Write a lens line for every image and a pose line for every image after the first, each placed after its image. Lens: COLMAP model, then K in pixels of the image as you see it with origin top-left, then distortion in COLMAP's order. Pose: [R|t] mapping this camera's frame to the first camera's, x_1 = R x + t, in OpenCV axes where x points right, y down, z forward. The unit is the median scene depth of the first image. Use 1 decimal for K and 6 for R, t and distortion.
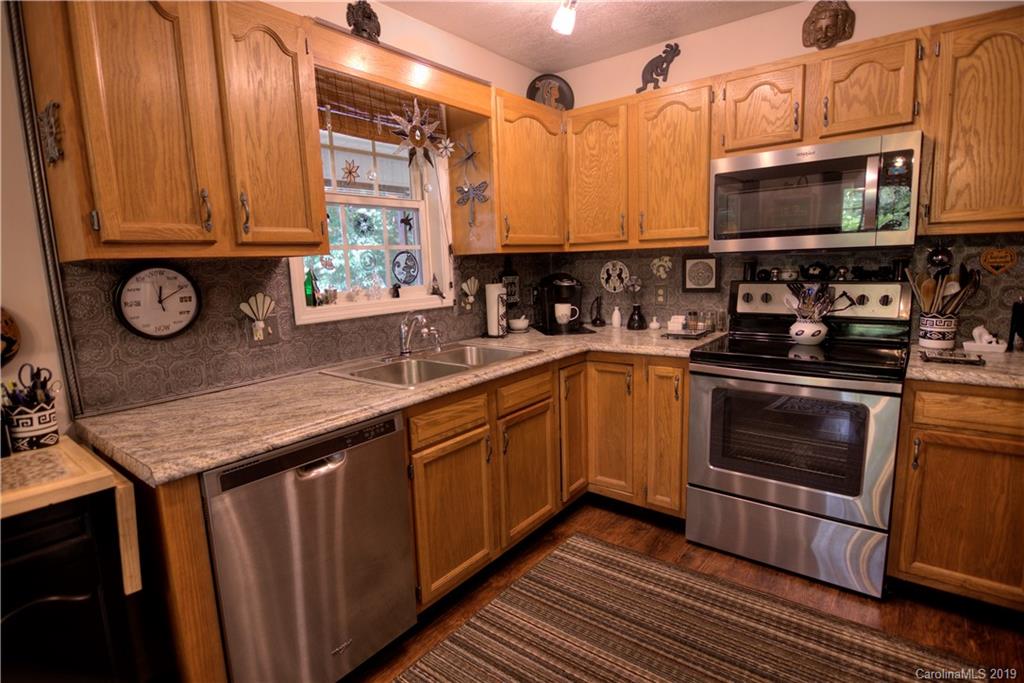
lens RADIAL K [[520.1, 0, 504.7], [0, 520.1, 344.6], [0, 0, 1]] dist [-0.002985, -0.011718]
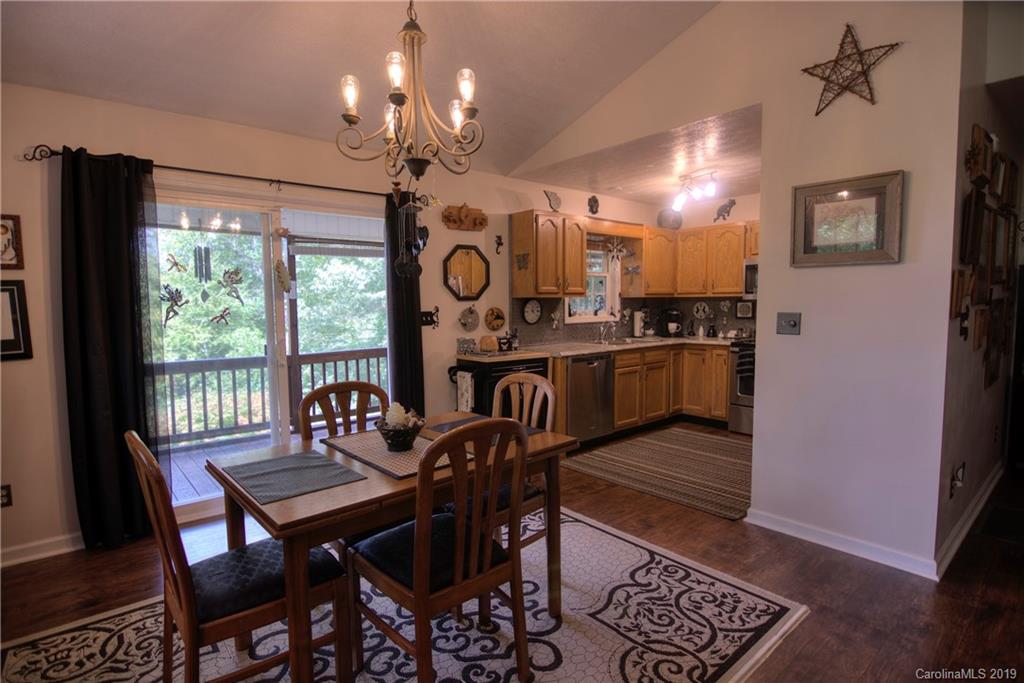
lens RADIAL K [[520.1, 0, 505.4], [0, 520.1, 344.8], [0, 0, 1]] dist [-0.002985, -0.011718]
pose [[0.980038, 0.042153, -0.194289, -0.155263], [-0.055776, 0.996313, -0.065187, 0.211447], [0.190825, 0.074723, 0.978776, -1.318770]]
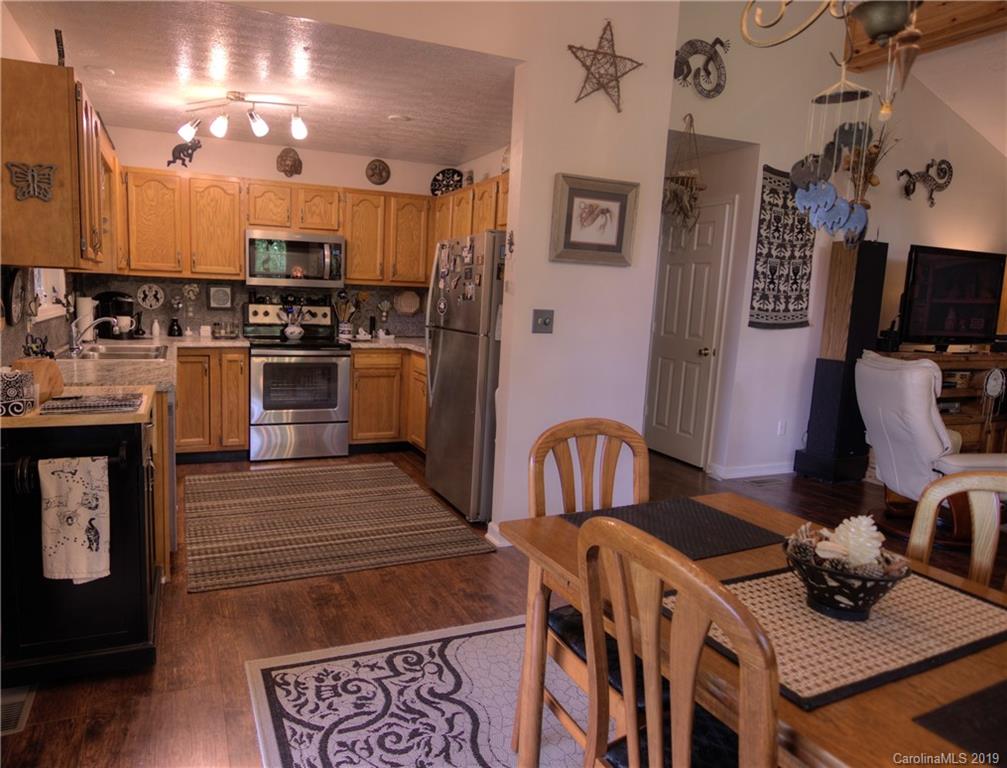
lens RADIAL K [[633.5, 0, 434.1], [0, 633.5, 382.2], [0, 0, 1]] dist [-0.002050, -0.012833]
pose [[0.493237, -0.067227, 0.867293, -1.057830], [0.082140, 0.996154, 0.030501, 0.117396], [-0.866008, 0.056195, 0.496862, -0.485552]]
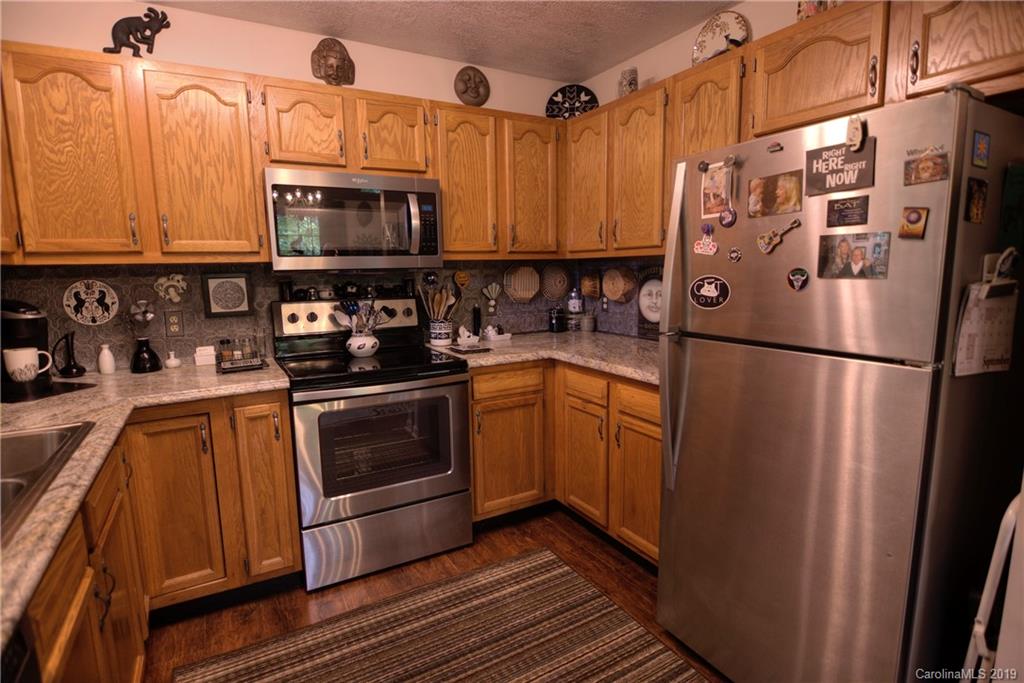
lens RADIAL K [[520.1, 0, 512.7], [0, 520.1, 344.1], [0, 0, 1]] dist [-0.002985, -0.011718]
pose [[0.366719, -0.104867, 0.924403, -0.295026], [0.150663, 0.987205, 0.052222, -0.034896], [-0.918051, 0.120122, 0.377826, 0.292514]]
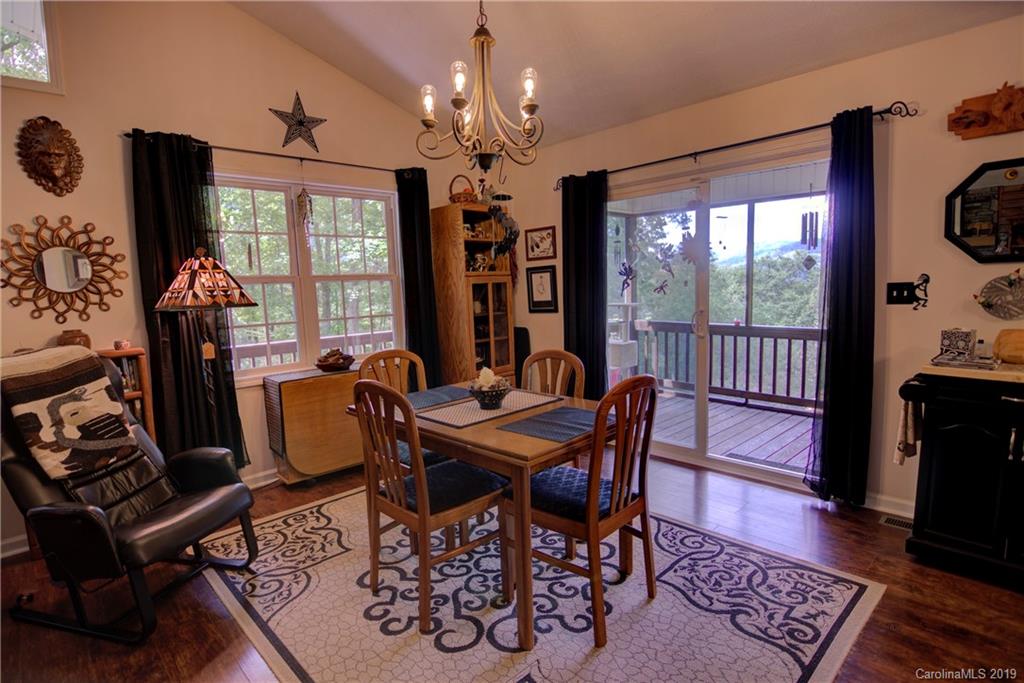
lens RADIAL K [[520.1, 0, 509.2], [0, 520.1, 346.3], [0, 0, 1]] dist [-0.002985, -0.011718]
pose [[-0.135638, 0.160839, -0.977616, 0.475986], [-0.112583, 0.977841, 0.176497, 0.035911], [0.984341, 0.134003, -0.114525, -0.368868]]
